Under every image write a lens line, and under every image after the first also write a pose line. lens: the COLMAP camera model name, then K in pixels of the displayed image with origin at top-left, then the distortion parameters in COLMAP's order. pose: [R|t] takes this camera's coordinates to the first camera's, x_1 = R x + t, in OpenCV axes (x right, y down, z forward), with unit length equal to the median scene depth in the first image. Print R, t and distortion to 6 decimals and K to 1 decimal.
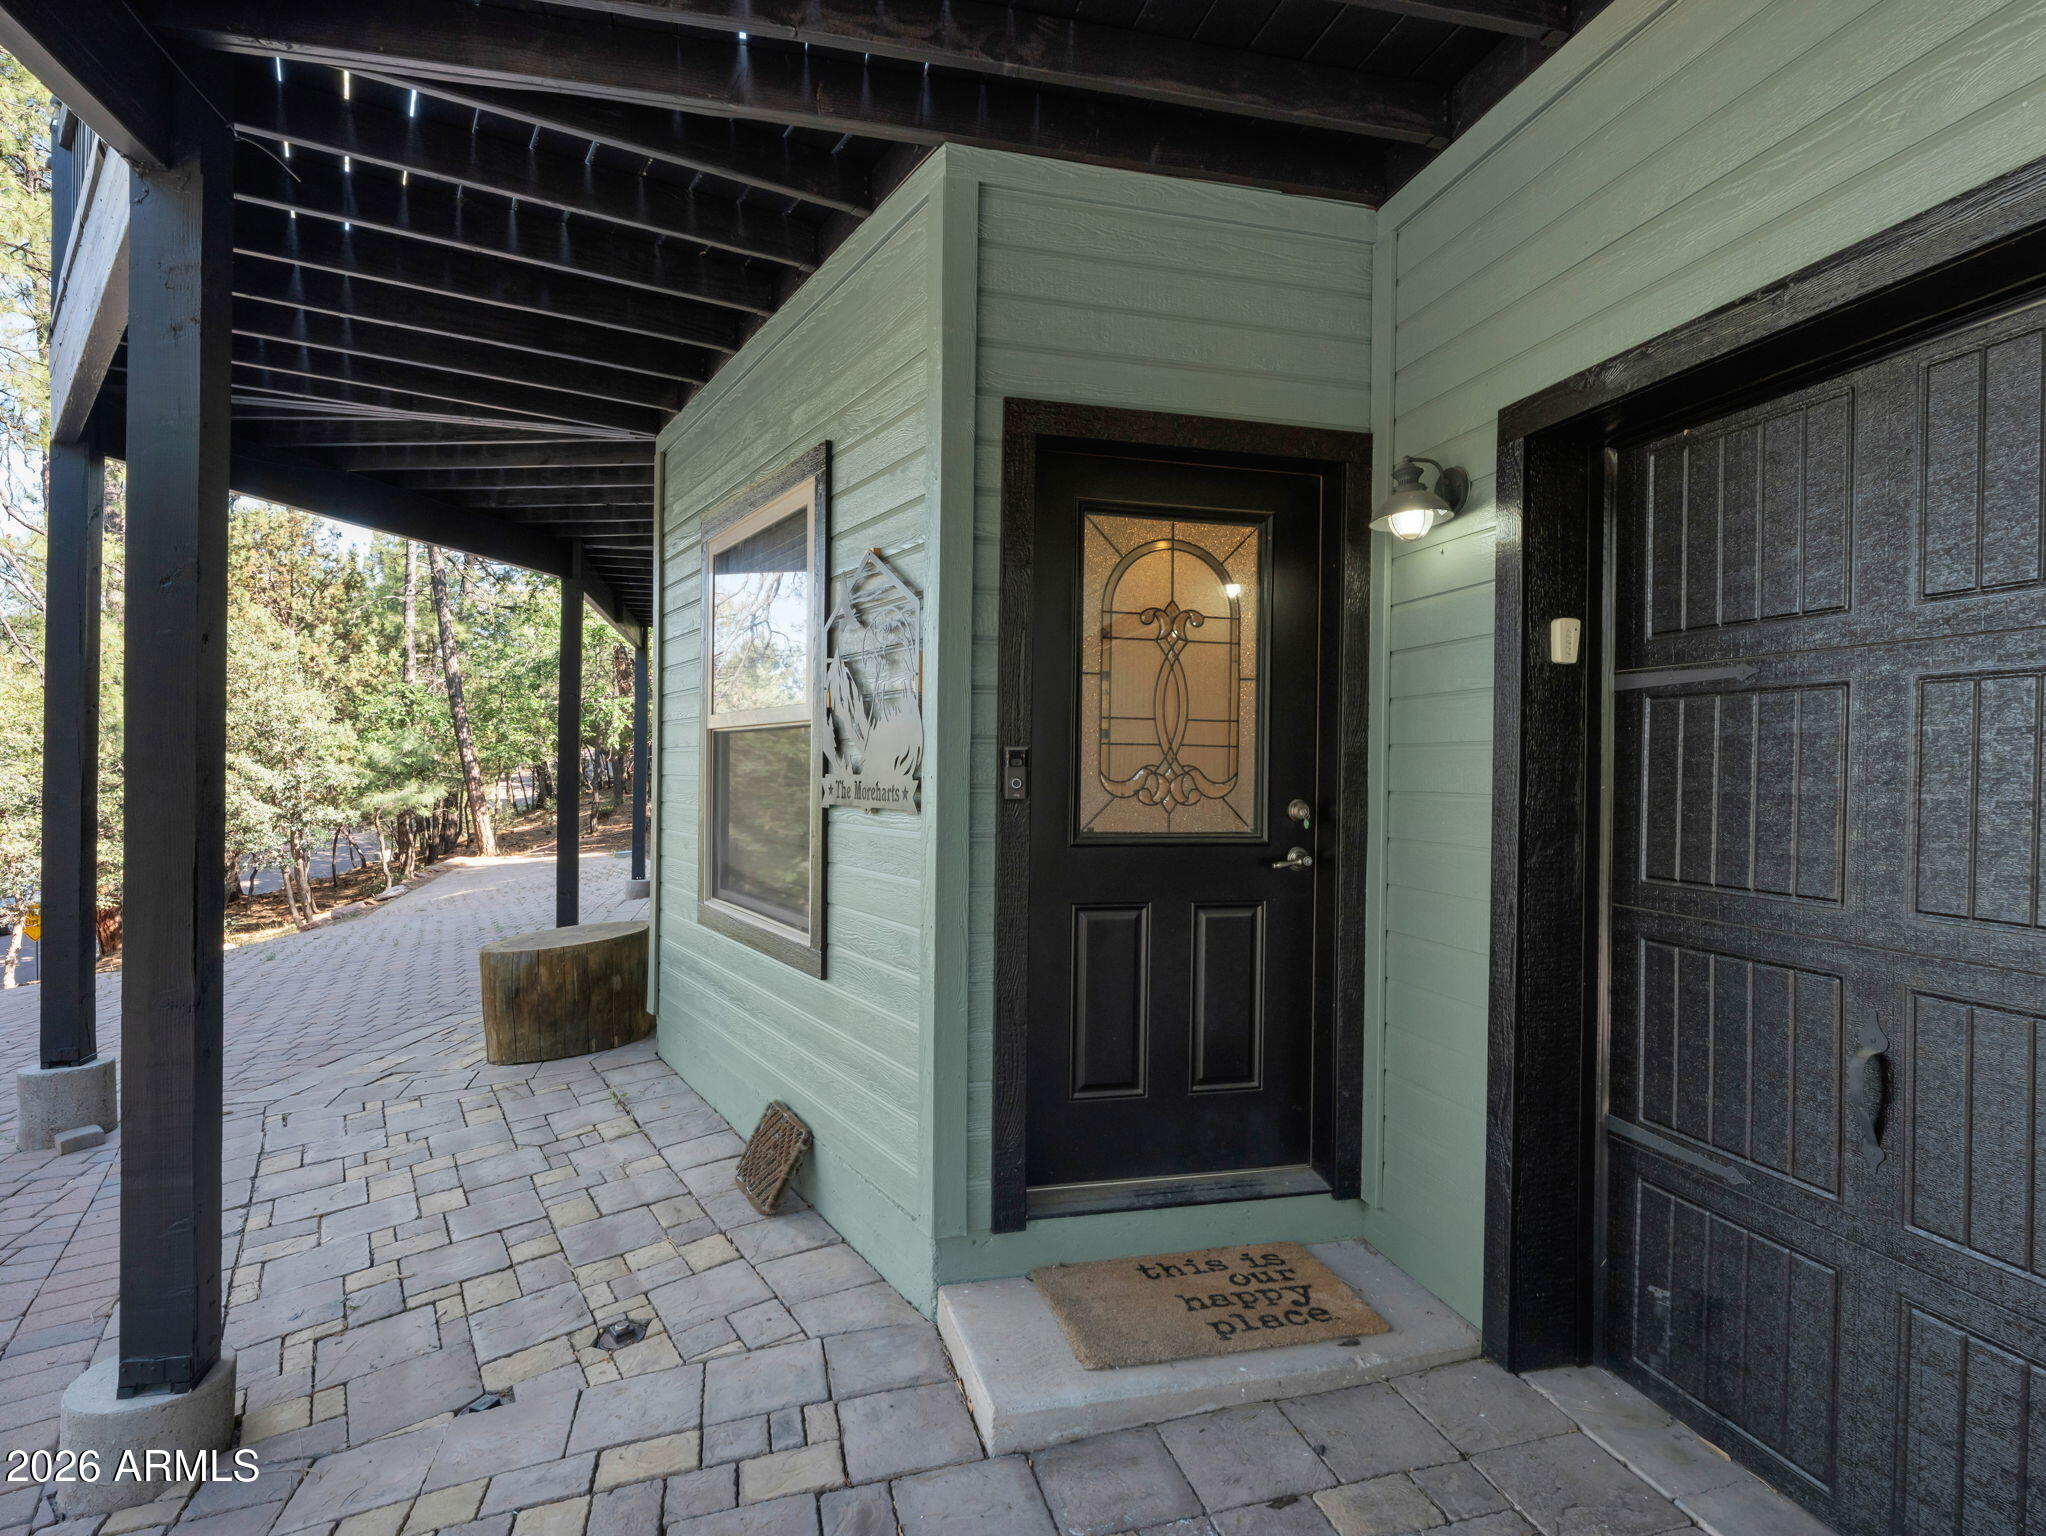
lens RADIAL K [[1078.0, 0, 1023.0], [0, 1078.0, 768.0], [0, 0, 1]] dist [-0.002543, -0.000365]
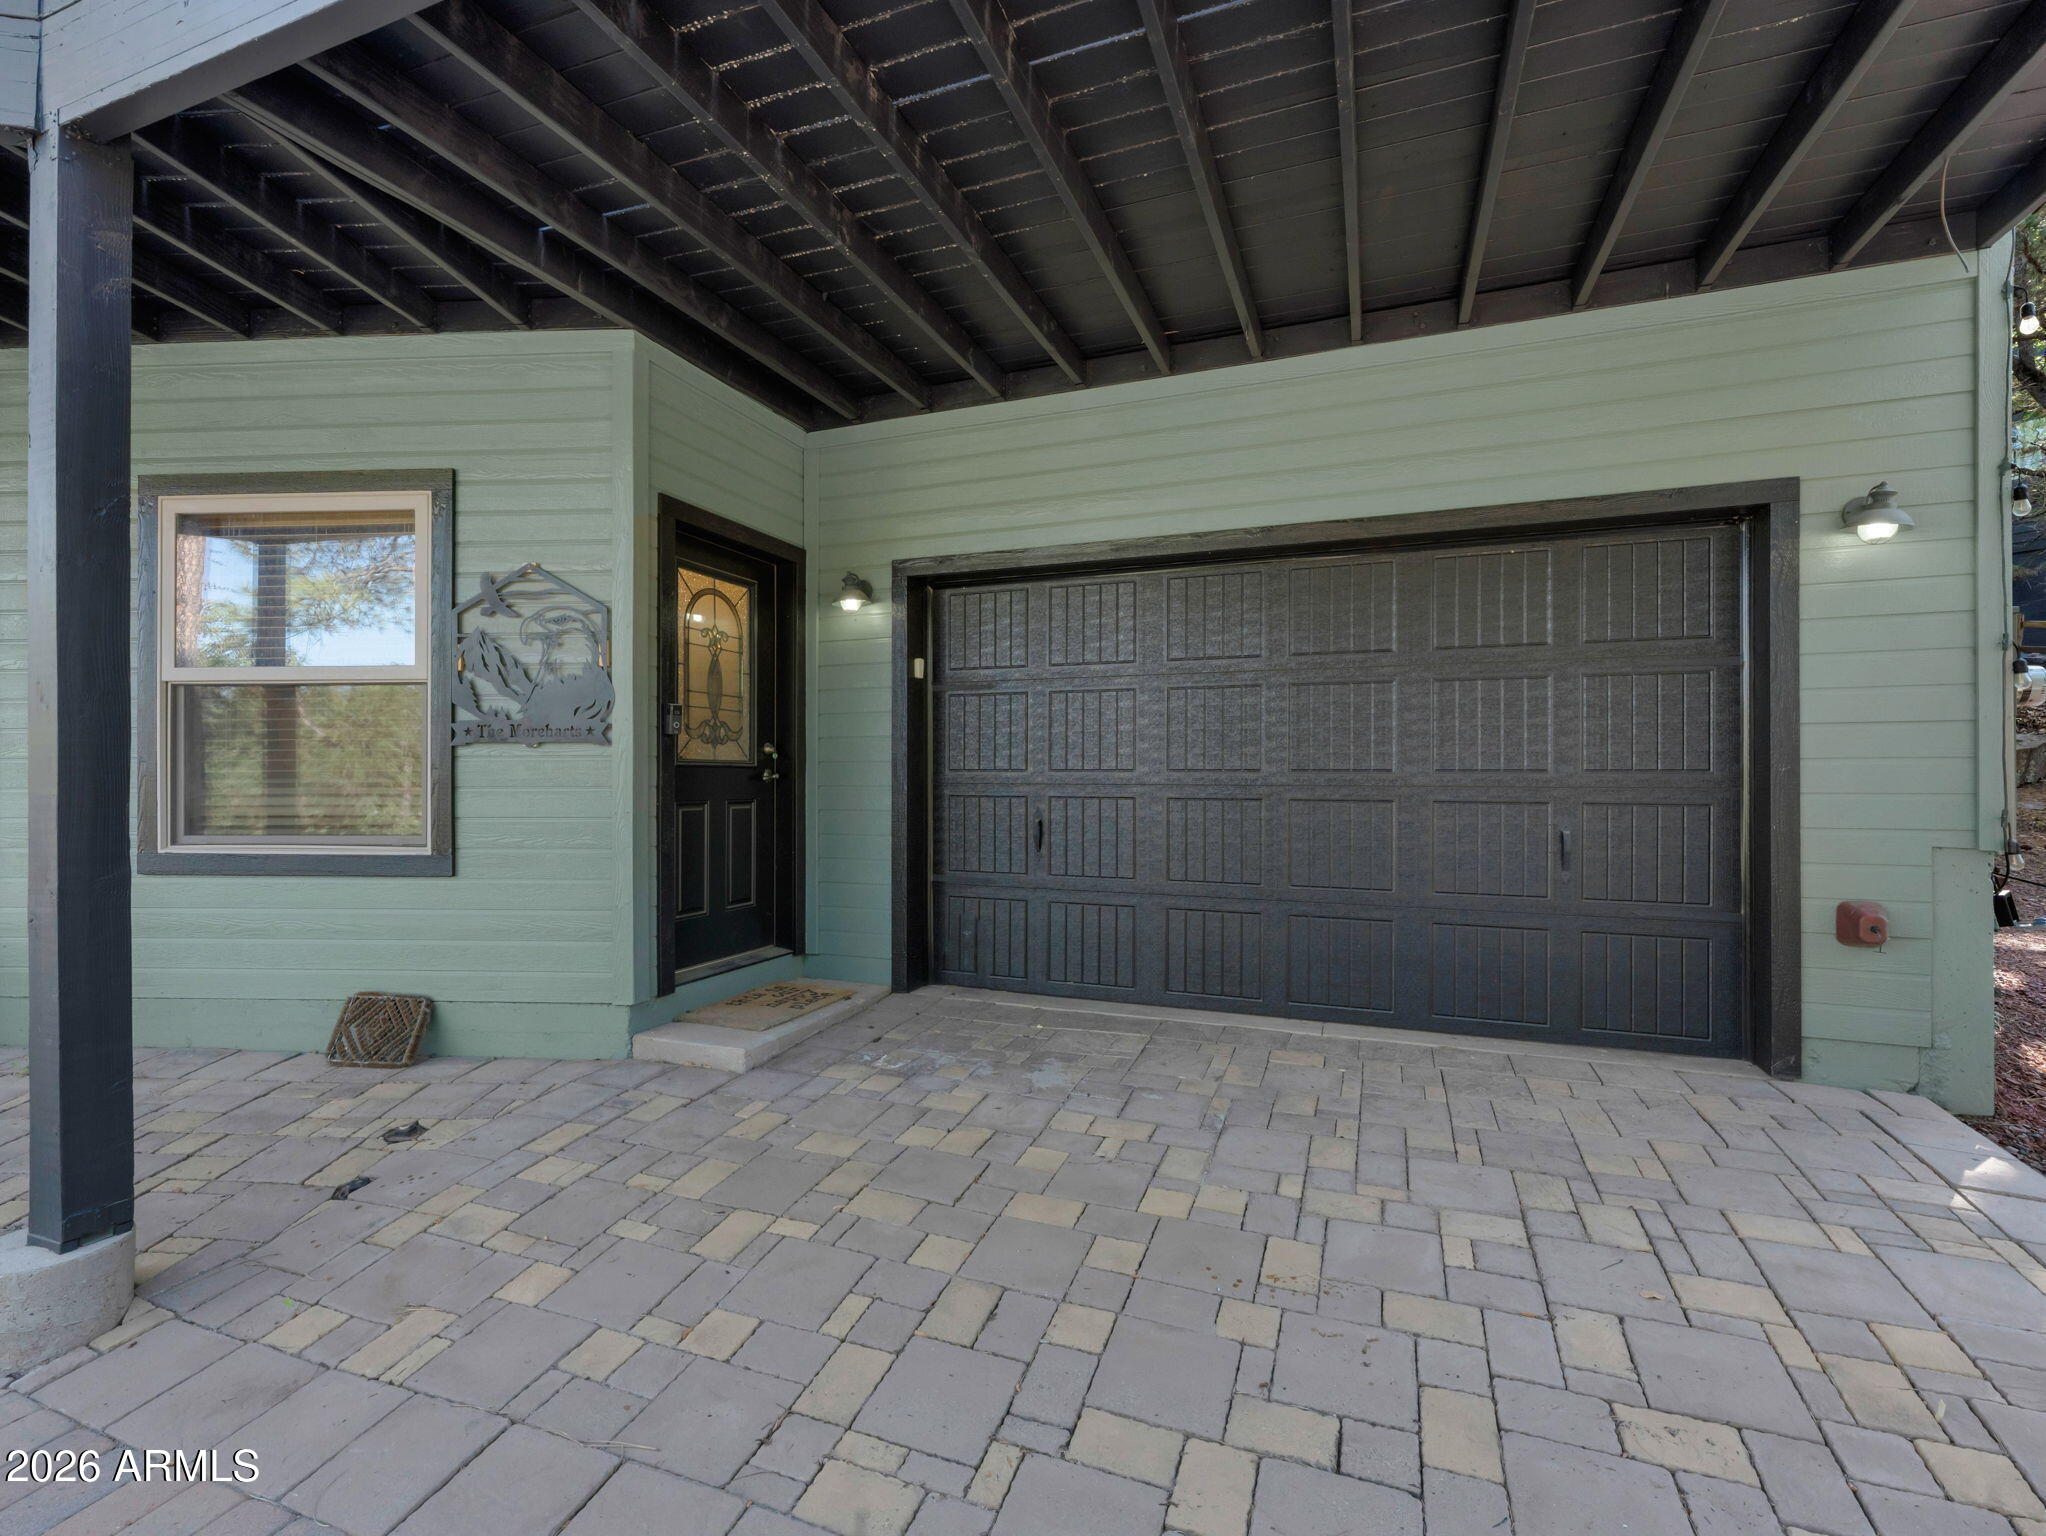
lens RADIAL K [[938.2, 0, 1023.0], [0, 938.2, 768.0], [0, 0, 1]] dist [-0.002623, -0.000881]
pose [[0.580915, -0.002013, 0.813962, -0.867676], [0.008438, 0.999958, -0.003549, 0.089700], [-0.813921, 0.008930, 0.580907, -0.289382]]
